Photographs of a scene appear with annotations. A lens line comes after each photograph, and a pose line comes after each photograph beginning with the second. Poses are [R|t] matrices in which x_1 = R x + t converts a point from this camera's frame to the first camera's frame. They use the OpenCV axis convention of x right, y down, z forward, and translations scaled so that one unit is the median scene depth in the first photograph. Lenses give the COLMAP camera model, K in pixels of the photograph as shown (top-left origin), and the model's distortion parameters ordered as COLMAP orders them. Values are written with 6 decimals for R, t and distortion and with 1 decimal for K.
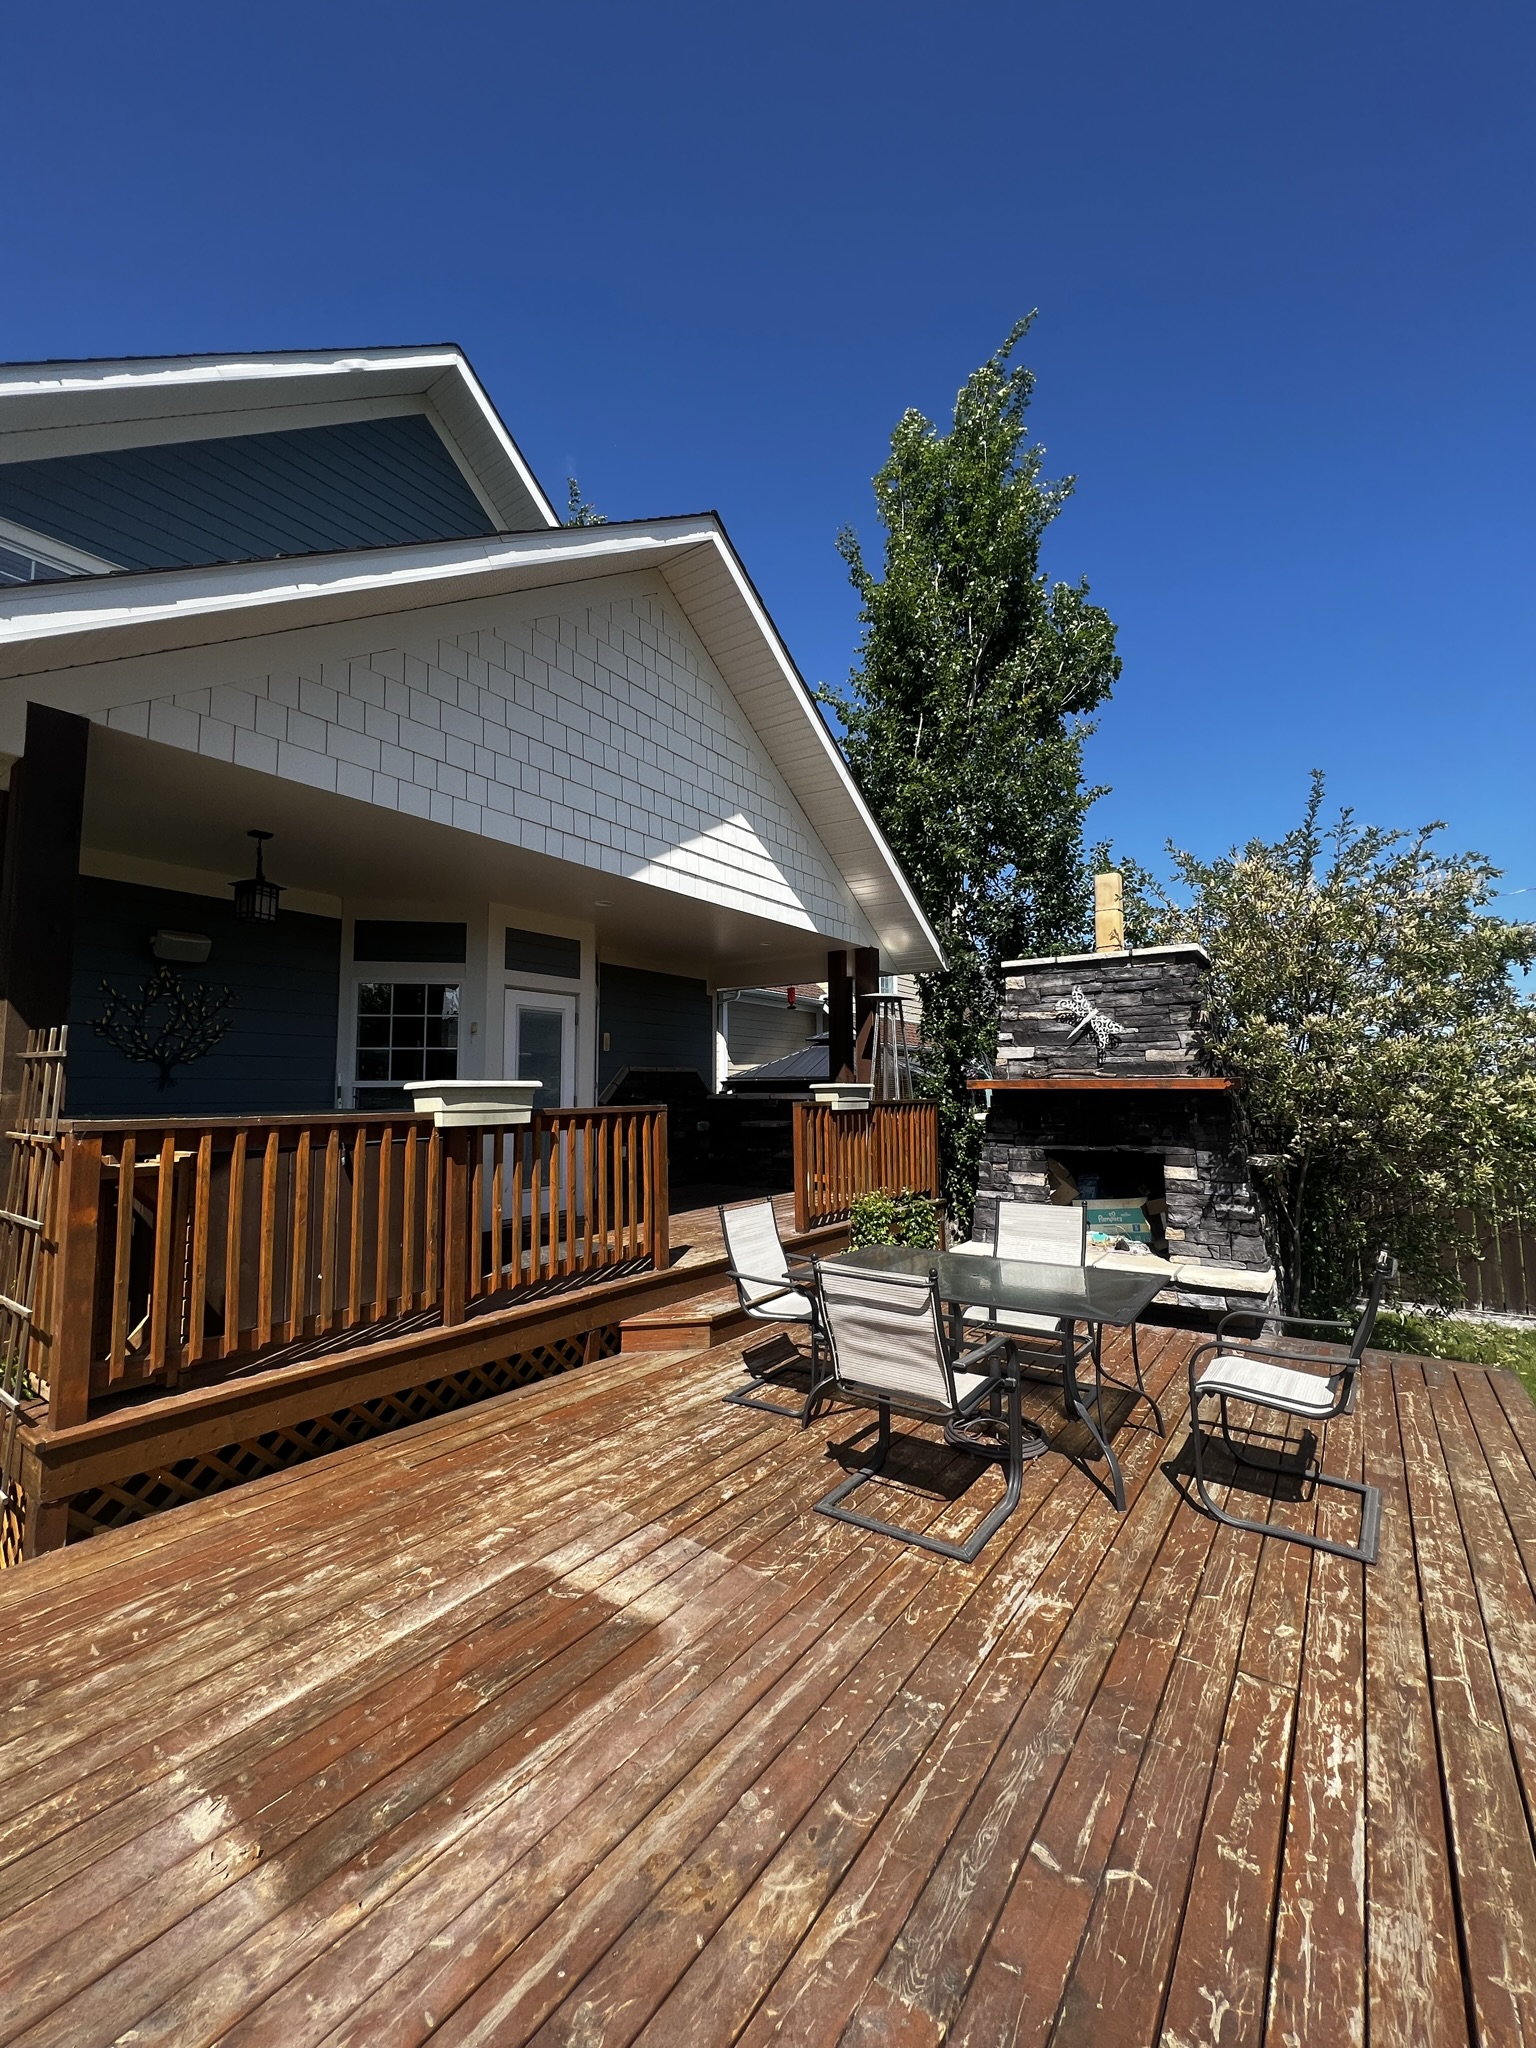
lens RADIAL K [[819.6, 0, 768.1], [0, 819.6, 1021.4], [0, 0, 1]] dist [-0.001866, 0.000695]
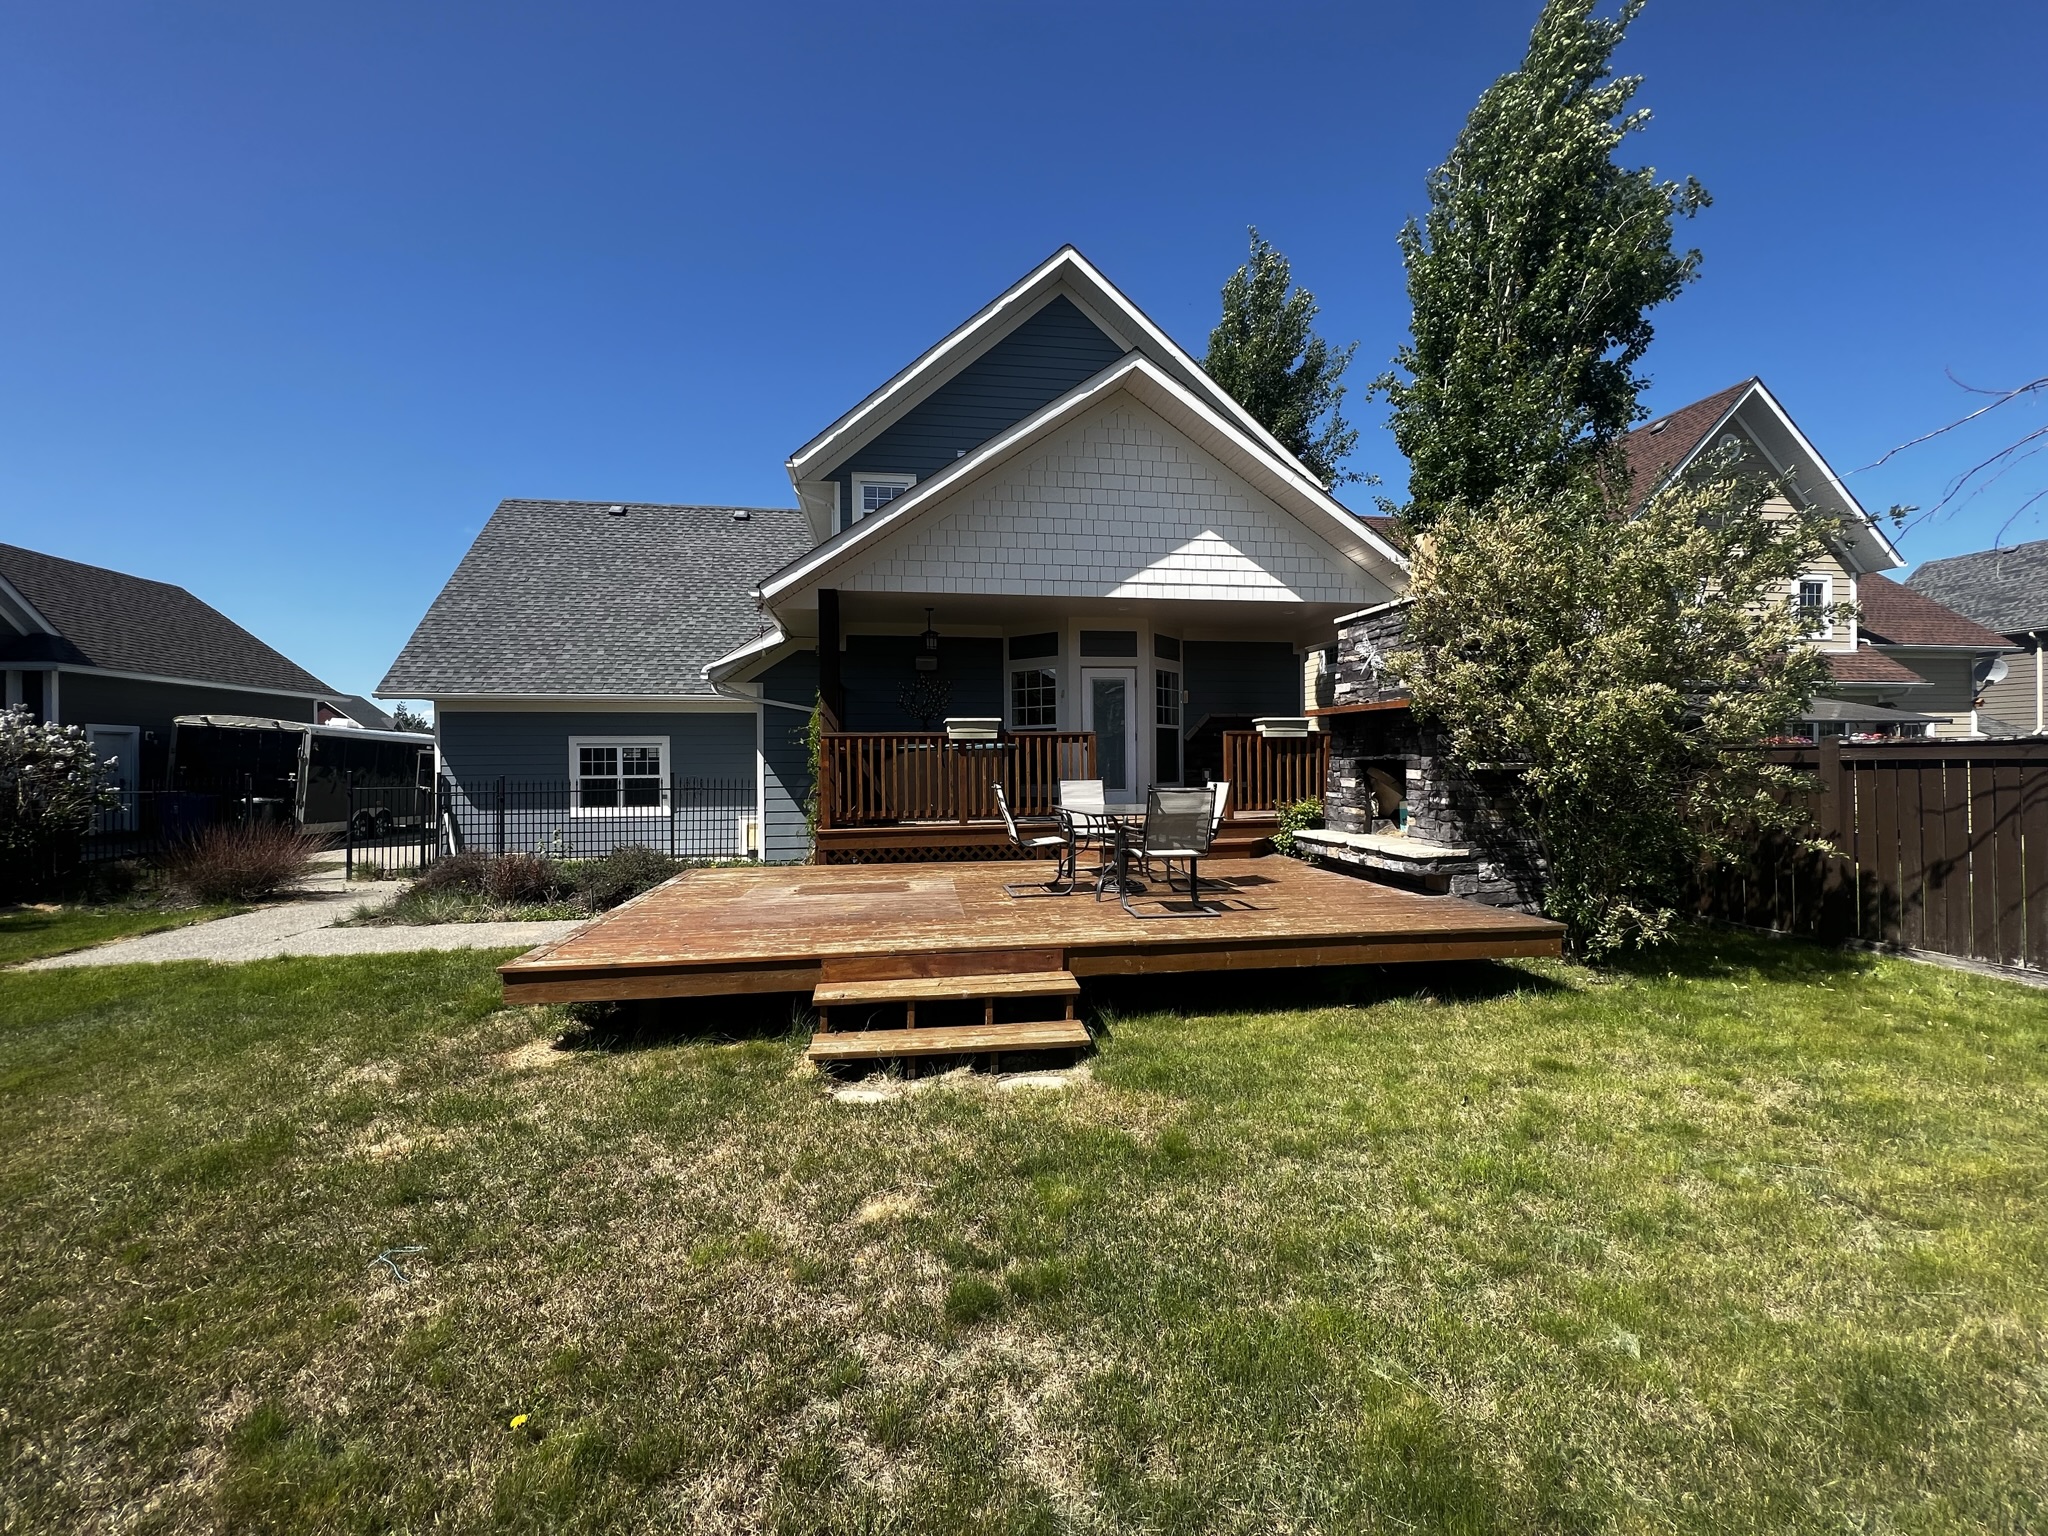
lens RADIAL K [[819.6, 0, 1020.9], [0, 819.6, 763.8], [0, 0, 1]] dist [-0.001866, 0.000695]
pose [[0.704833, 0.001778, -0.709371, 0.867036], [0.065509, 0.995561, 0.067584, 0.036355], [0.706342, -0.094105, 0.701588, -0.300537]]
